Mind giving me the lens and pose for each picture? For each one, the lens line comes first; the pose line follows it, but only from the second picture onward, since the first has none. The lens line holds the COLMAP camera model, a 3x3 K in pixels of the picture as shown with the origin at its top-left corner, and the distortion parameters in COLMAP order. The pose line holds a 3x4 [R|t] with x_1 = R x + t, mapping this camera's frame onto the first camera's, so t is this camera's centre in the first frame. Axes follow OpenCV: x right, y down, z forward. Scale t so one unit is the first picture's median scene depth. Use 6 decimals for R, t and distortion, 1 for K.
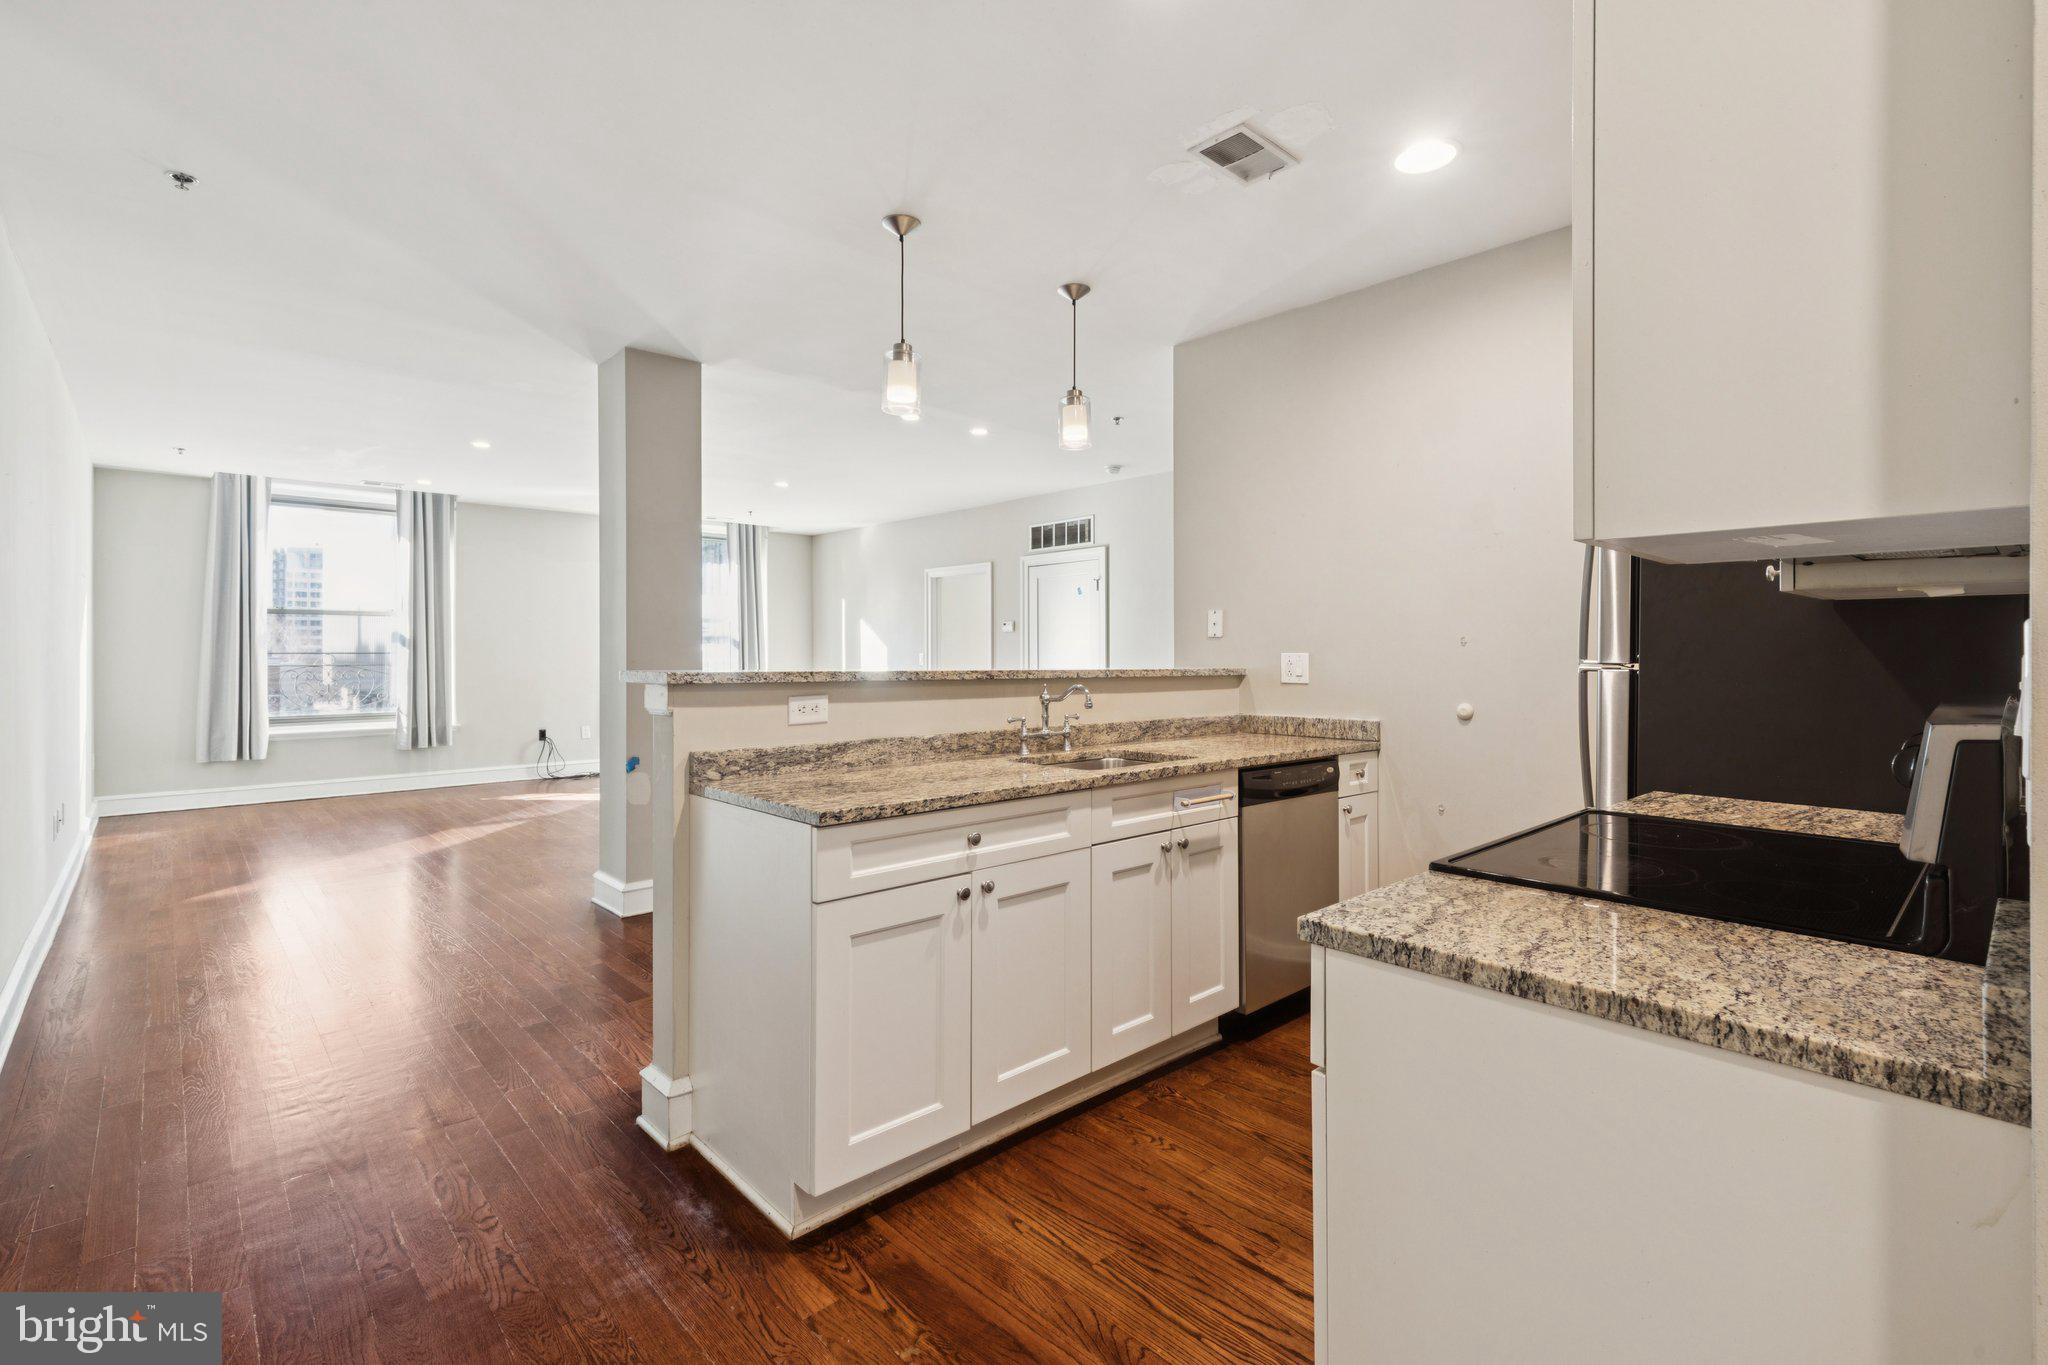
lens RADIAL K [[923.3, 0, 1033.9], [0, 923.3, 650.5], [0, 0, 1]] dist [0.002380, 0.000215]
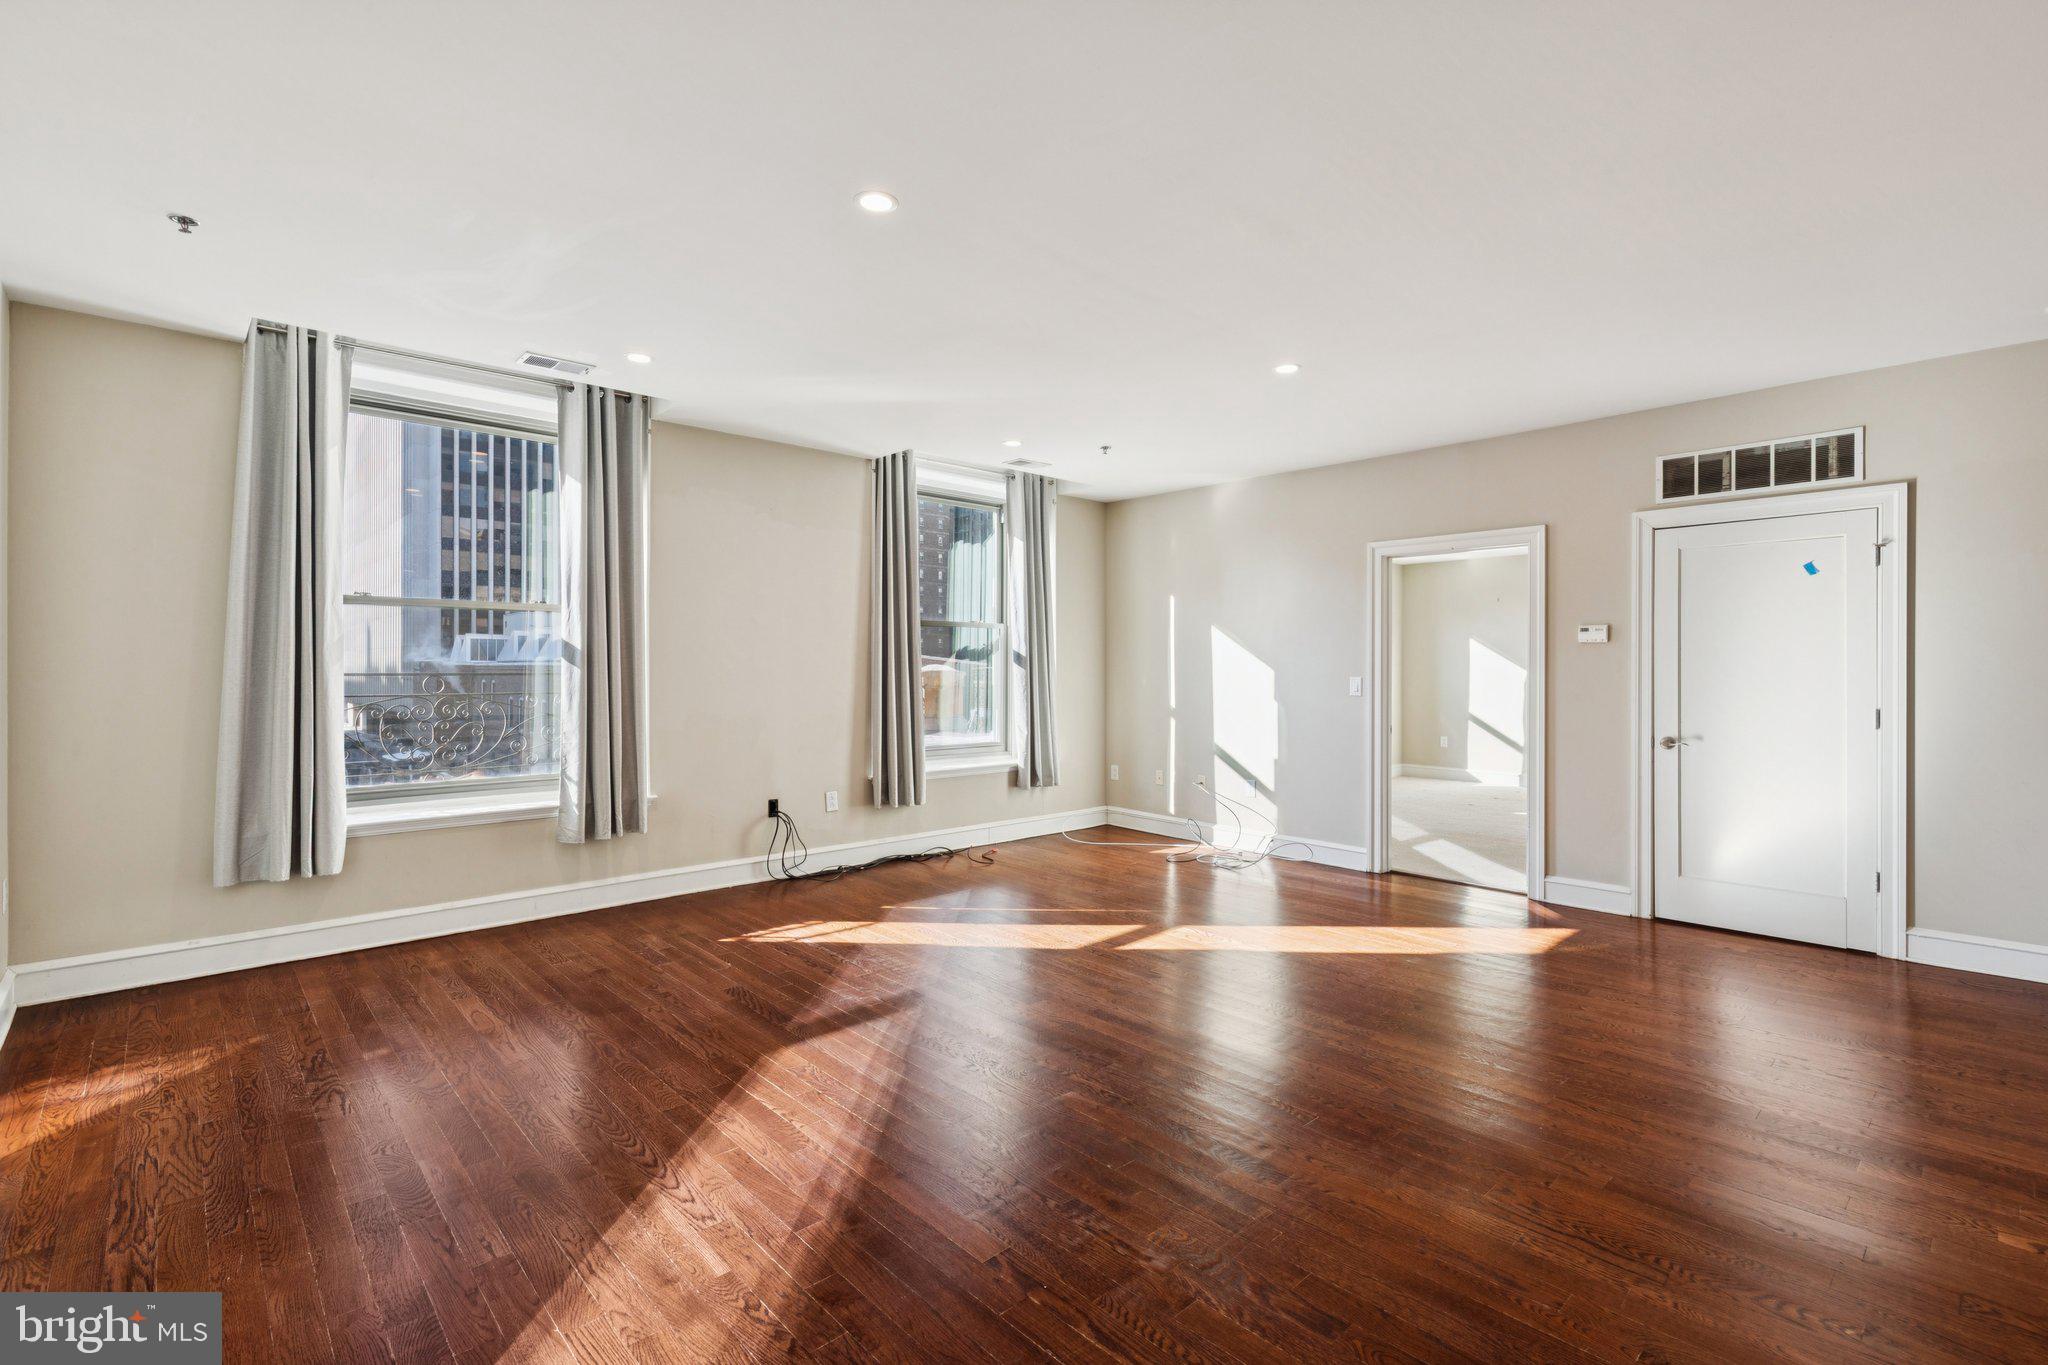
lens RADIAL K [[910.1, 0, 1031.1], [0, 910.1, 674.5], [0, 0, 1]] dist [0.000046, -0.000220]
pose [[0.999689, 0.006812, -0.023997, -0.407824], [-0.006639, 0.999951, 0.007311, -0.003656], [0.024045, -0.007150, 0.999685, 0.469517]]
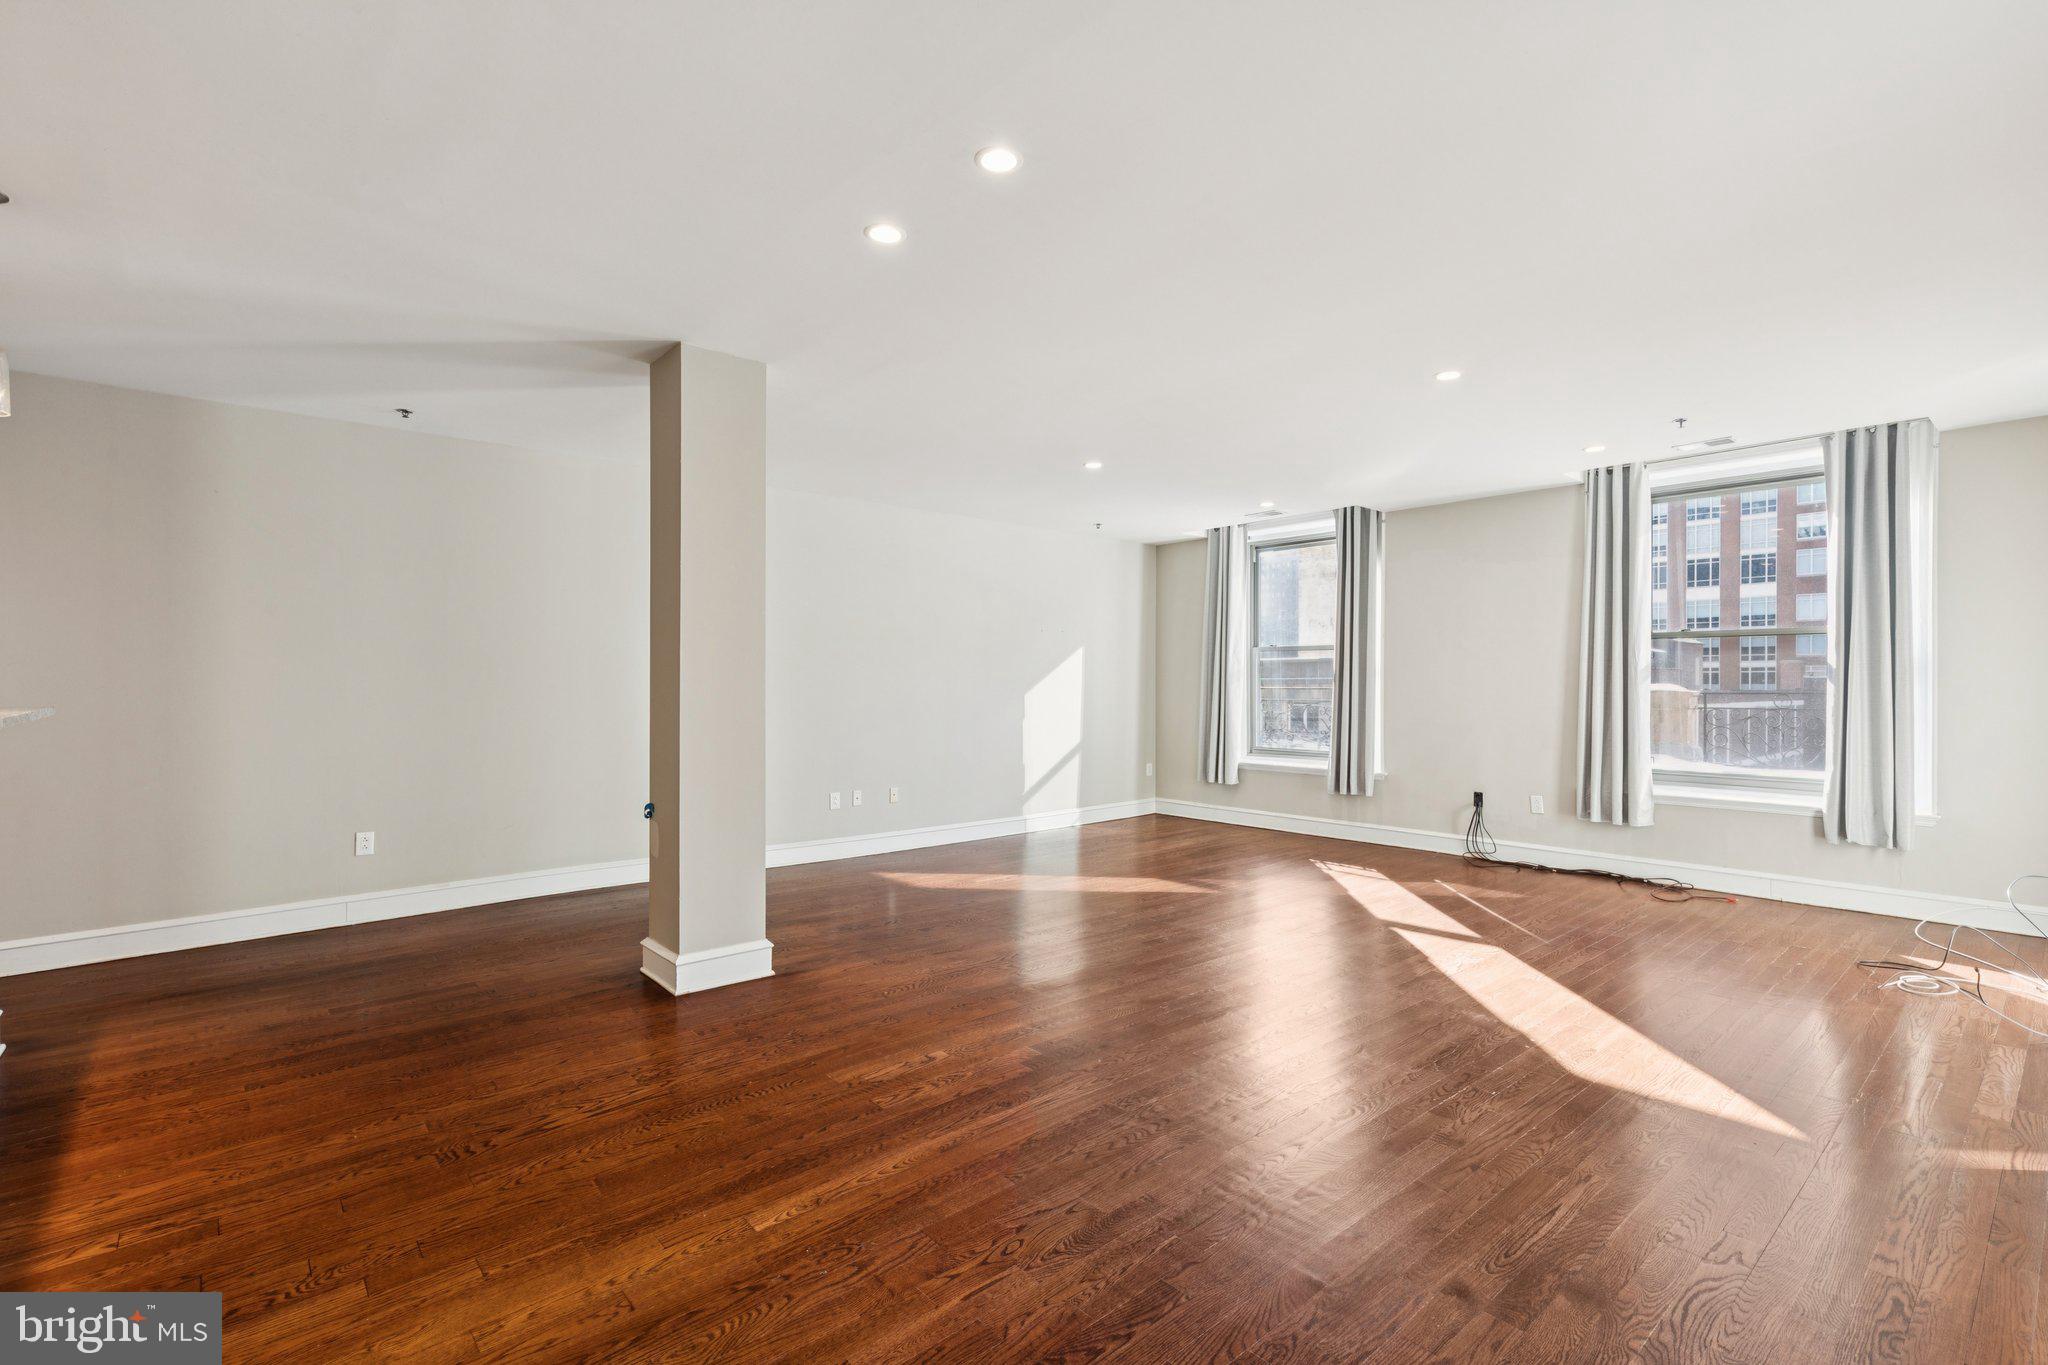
lens RADIAL K [[928.5, 0, 1046.2], [0, 928.5, 696.0], [0, 0, 1]] dist [0.000897, 0.000276]
pose [[-0.035948, 0.015228, -0.999238, 0.273275], [-0.002547, 0.999879, 0.015329, -0.003701], [0.999350, 0.003096, -0.035905, 0.797353]]
